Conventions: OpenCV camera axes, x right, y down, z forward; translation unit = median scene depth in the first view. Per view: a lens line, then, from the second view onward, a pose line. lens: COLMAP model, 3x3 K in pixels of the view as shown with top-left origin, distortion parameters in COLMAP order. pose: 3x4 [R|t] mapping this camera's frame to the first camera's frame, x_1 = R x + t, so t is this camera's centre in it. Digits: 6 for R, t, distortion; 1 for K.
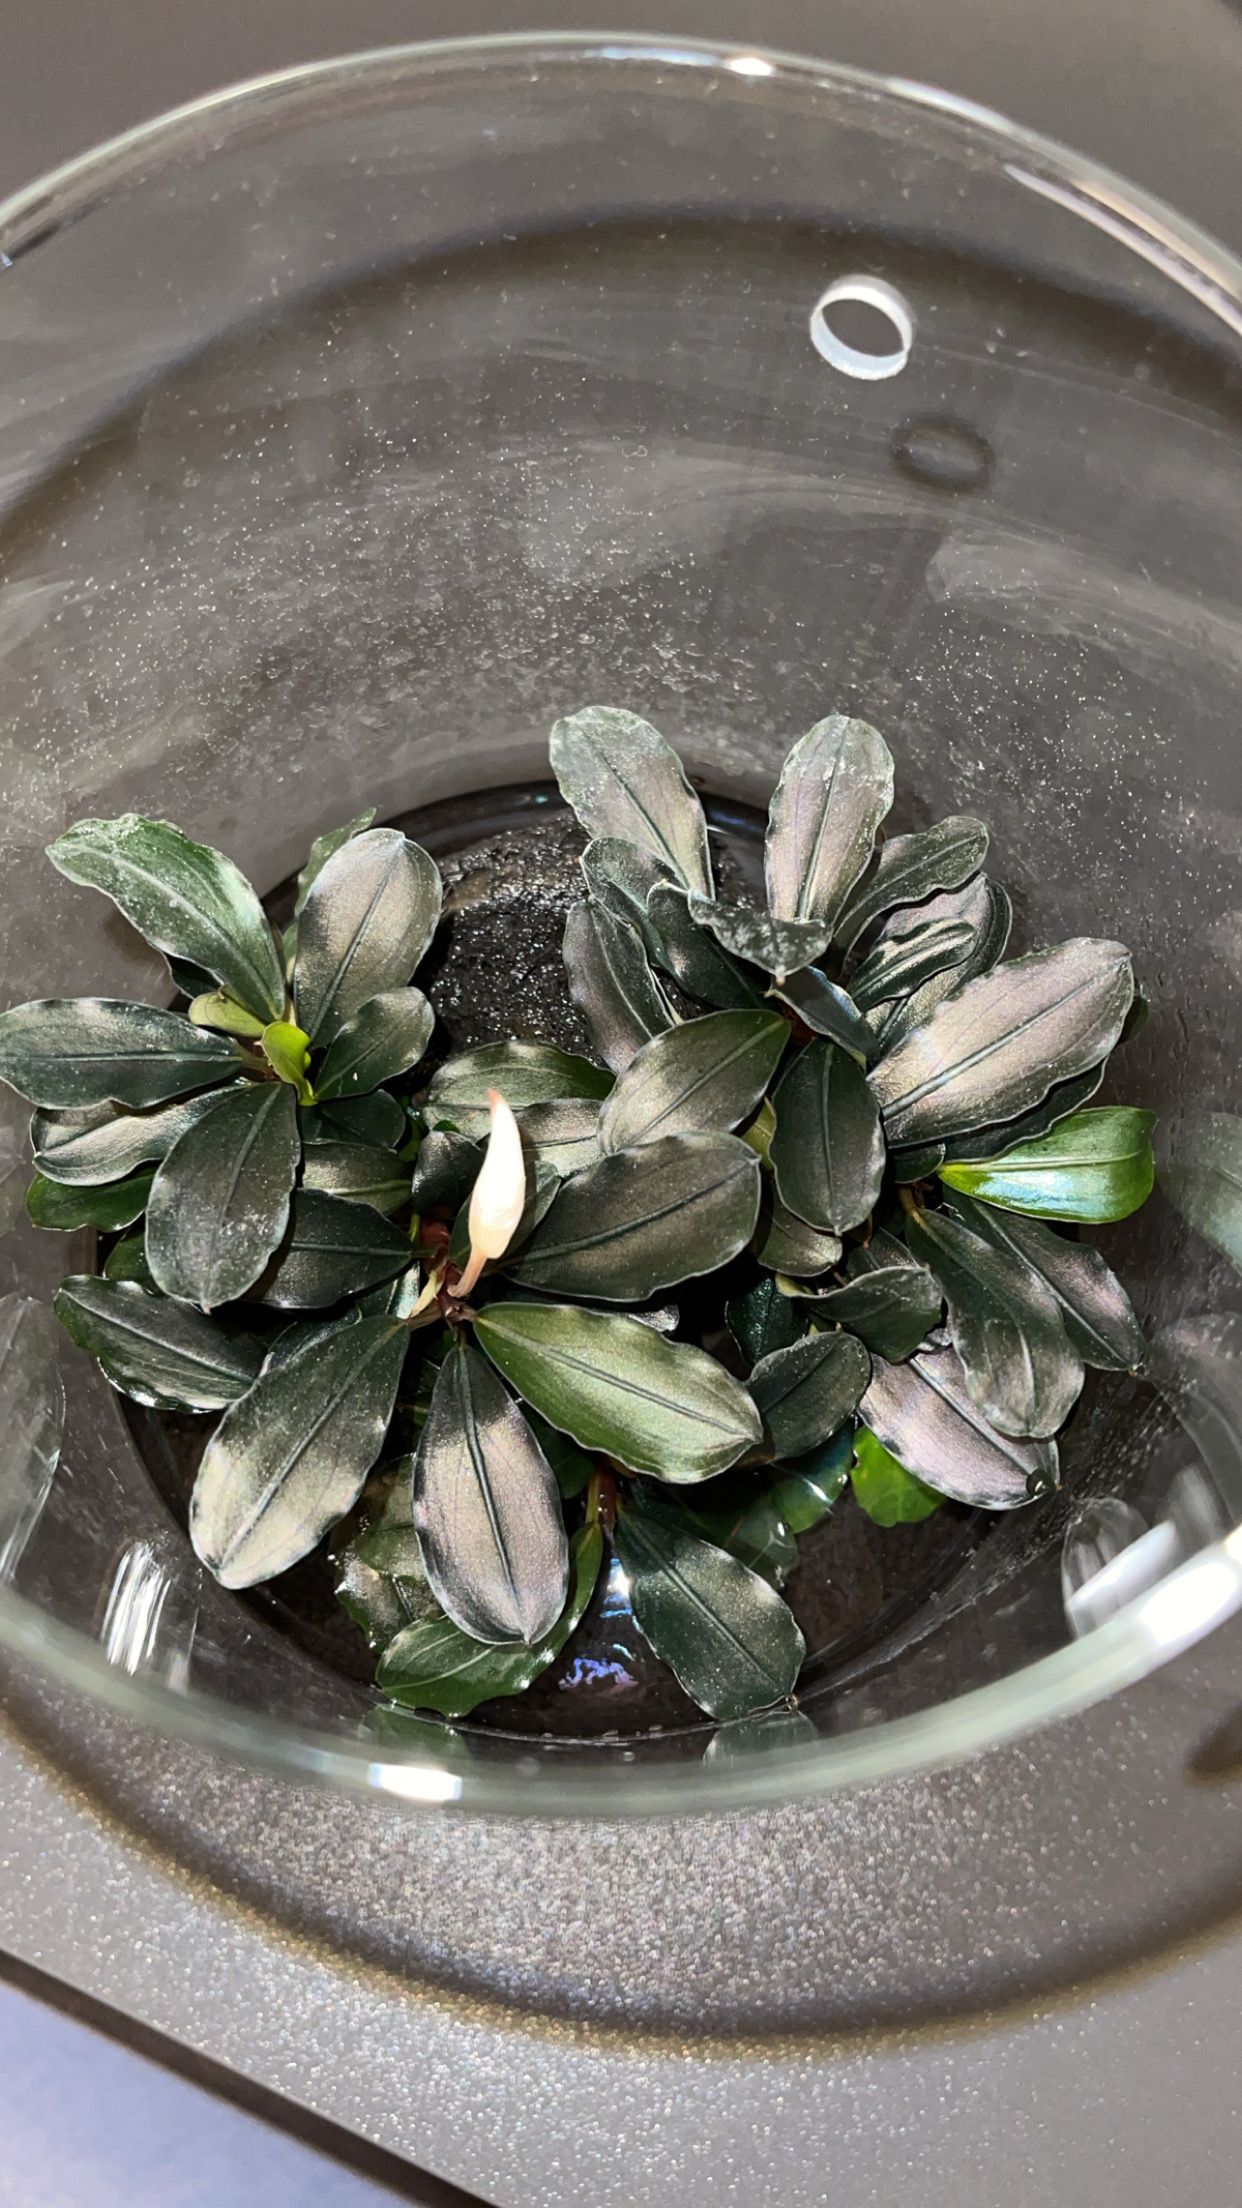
lens RADIAL K [[1803.1, 0, 623.2], [0, 1803.1, 1101.2], [0, 0, 1]] dist [0.011430, -0.003960]
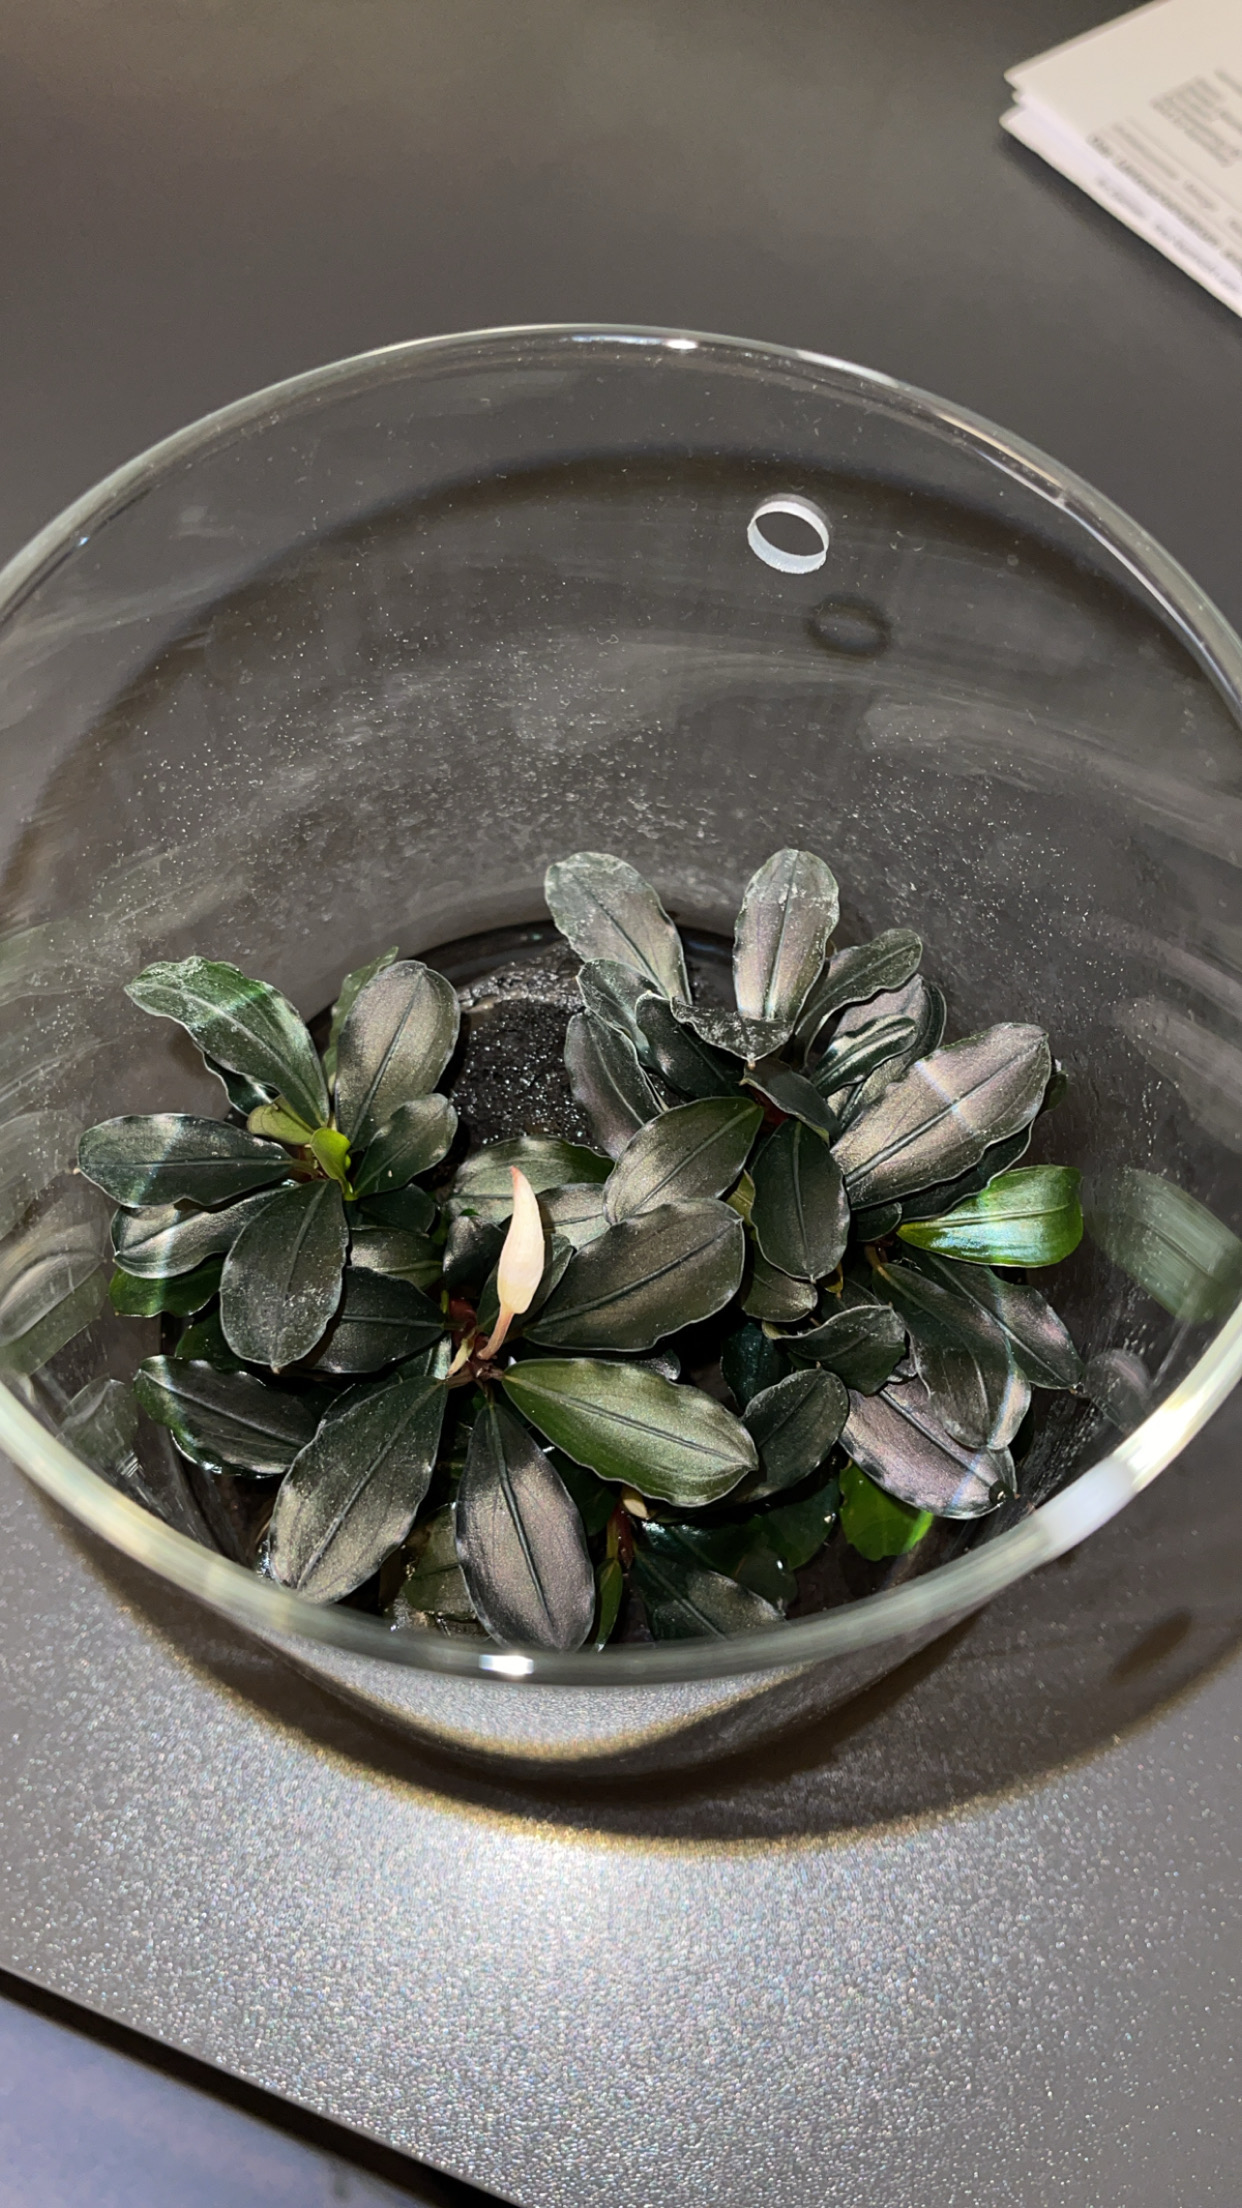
lens RADIAL K [[1803.1, 0, 618.9], [0, 1803.1, 1106.2], [0, 0, 1]] dist [0.011430, -0.003960]
pose [[0.998862, -0.046386, 0.011096, -0.013396], [0.047230, 0.994383, -0.094723, 0.062532], [-0.006640, 0.095139, 0.995442, -0.164715]]
